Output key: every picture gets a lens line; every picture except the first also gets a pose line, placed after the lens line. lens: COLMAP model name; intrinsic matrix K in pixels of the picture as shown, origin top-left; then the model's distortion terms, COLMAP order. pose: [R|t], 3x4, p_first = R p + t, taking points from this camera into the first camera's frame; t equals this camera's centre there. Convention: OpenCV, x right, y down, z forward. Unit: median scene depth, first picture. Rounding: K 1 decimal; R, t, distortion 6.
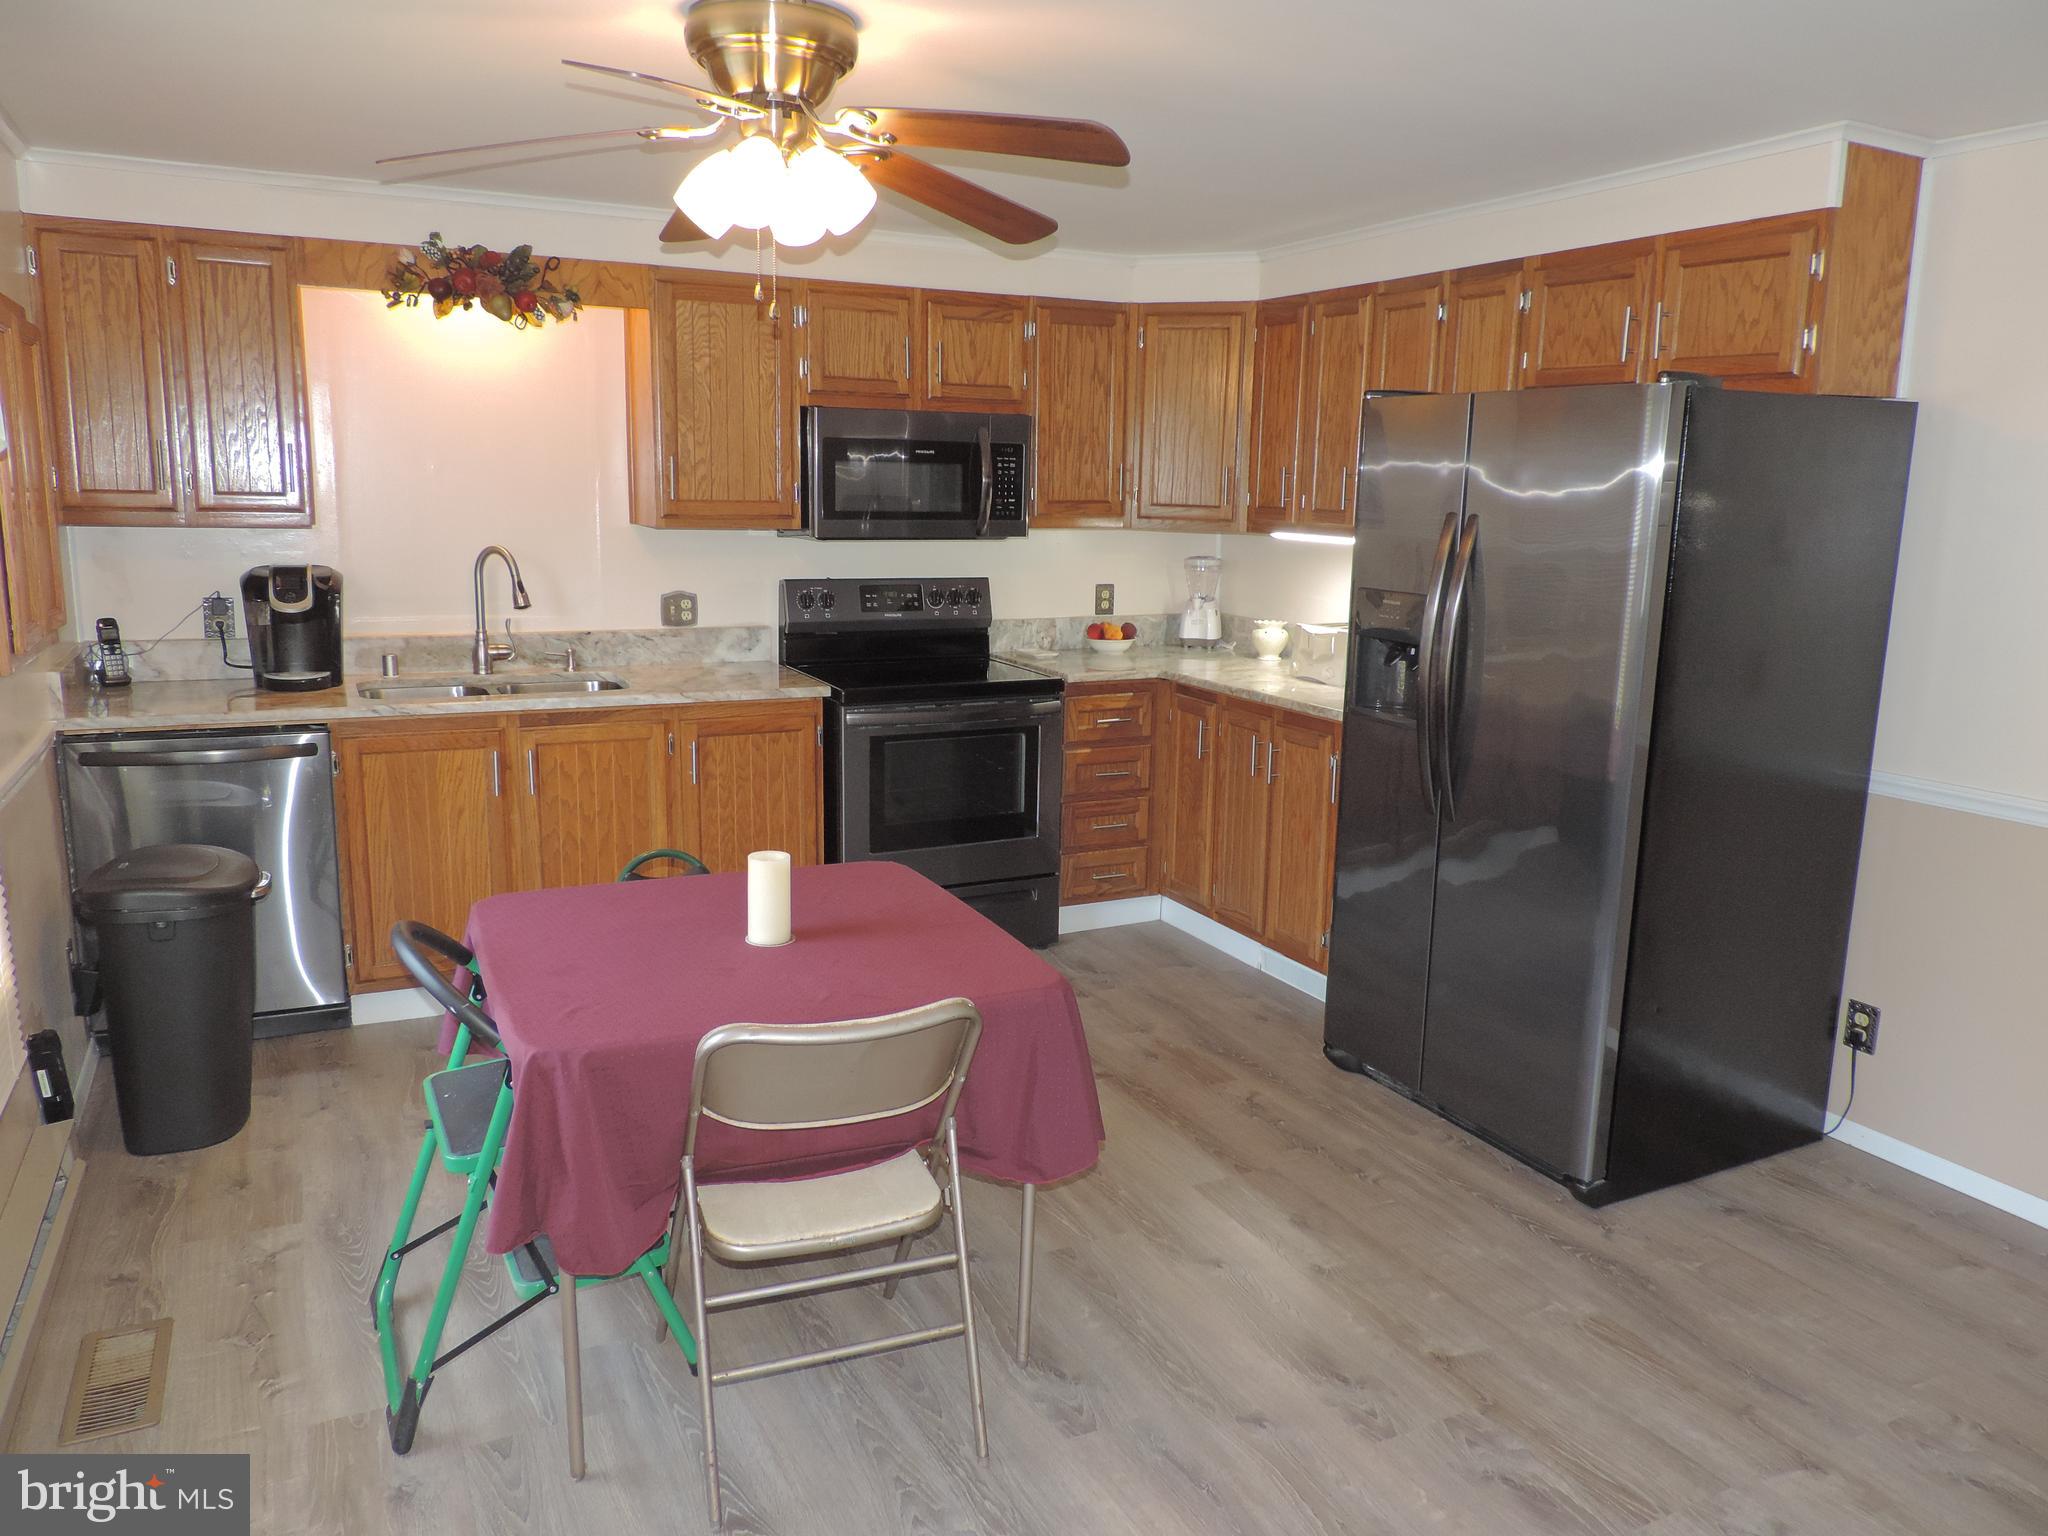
lens RADIAL K [[1462.5, 0, 1020.3], [0, 1462.5, 764.9], [0, 0, 1]] dist [-0.022371, 0.002249]
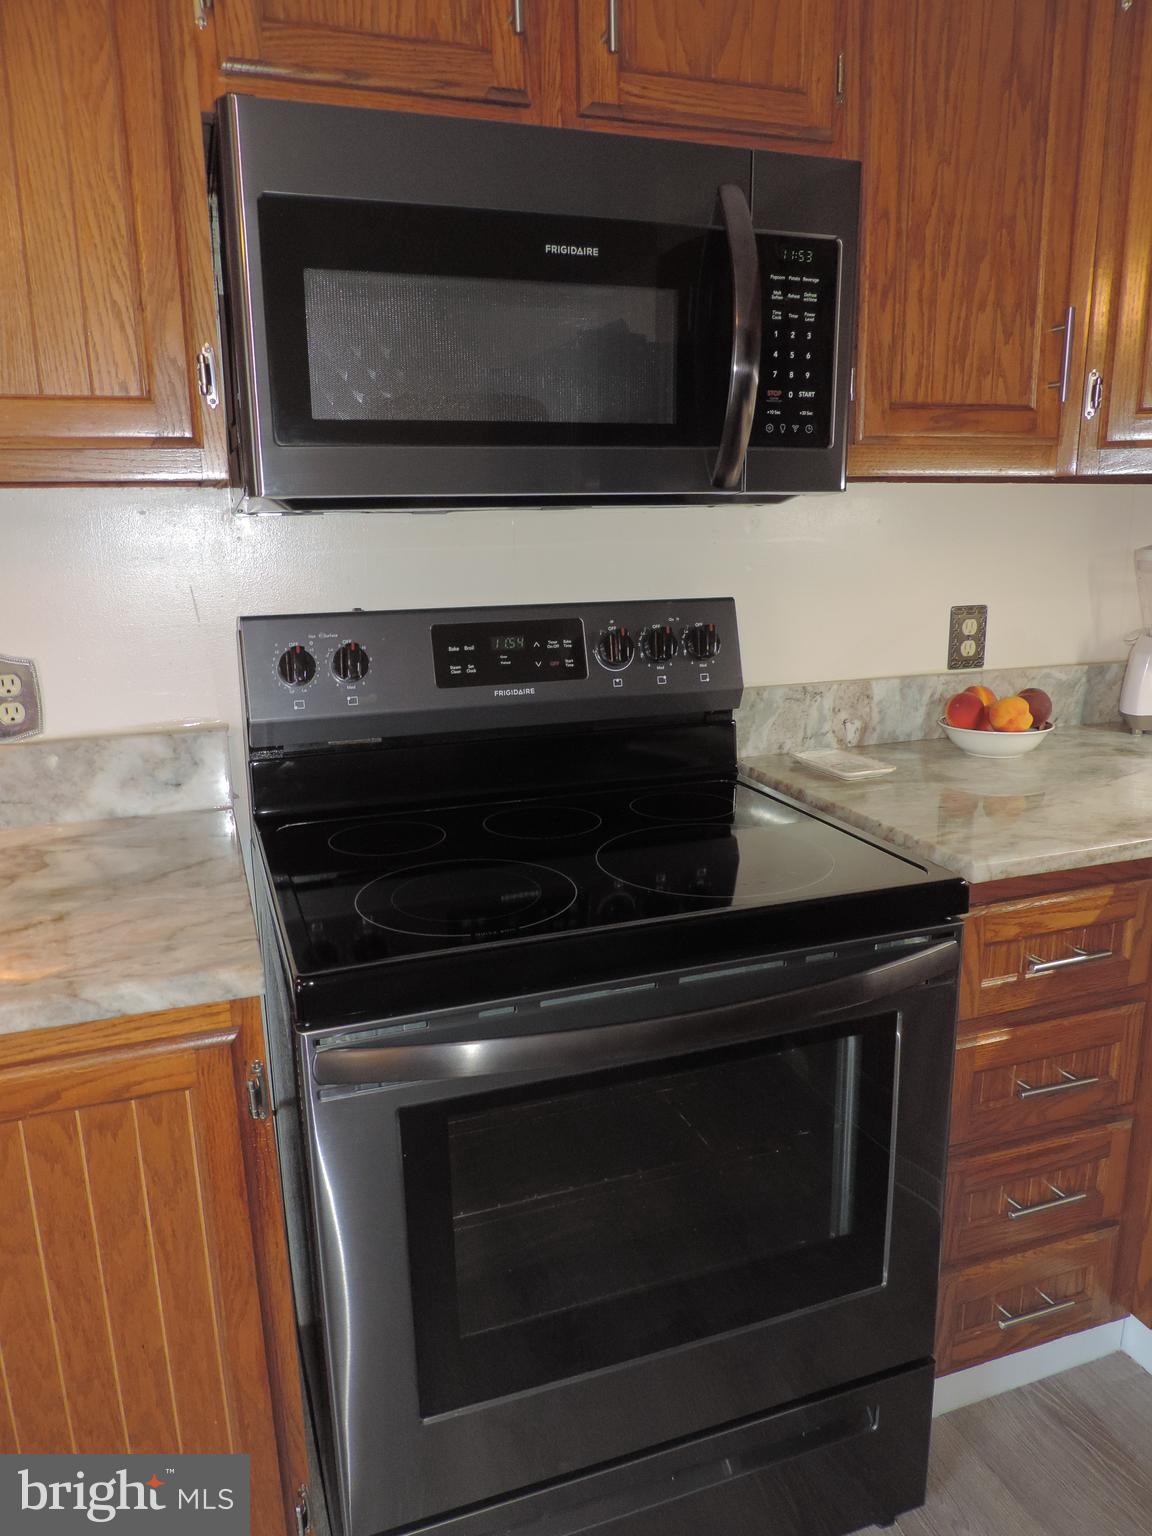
lens RADIAL K [[1096.9, 0, 580.4], [0, 1096.9, 774.7], [0, 0, 1]] dist [-0.022371, 0.002249]
pose [[0.993255, -0.006976, -0.115738, -0.031492], [0.011101, 0.999325, 0.035032, -0.090379], [0.115416, -0.036080, 0.992662, 0.688648]]
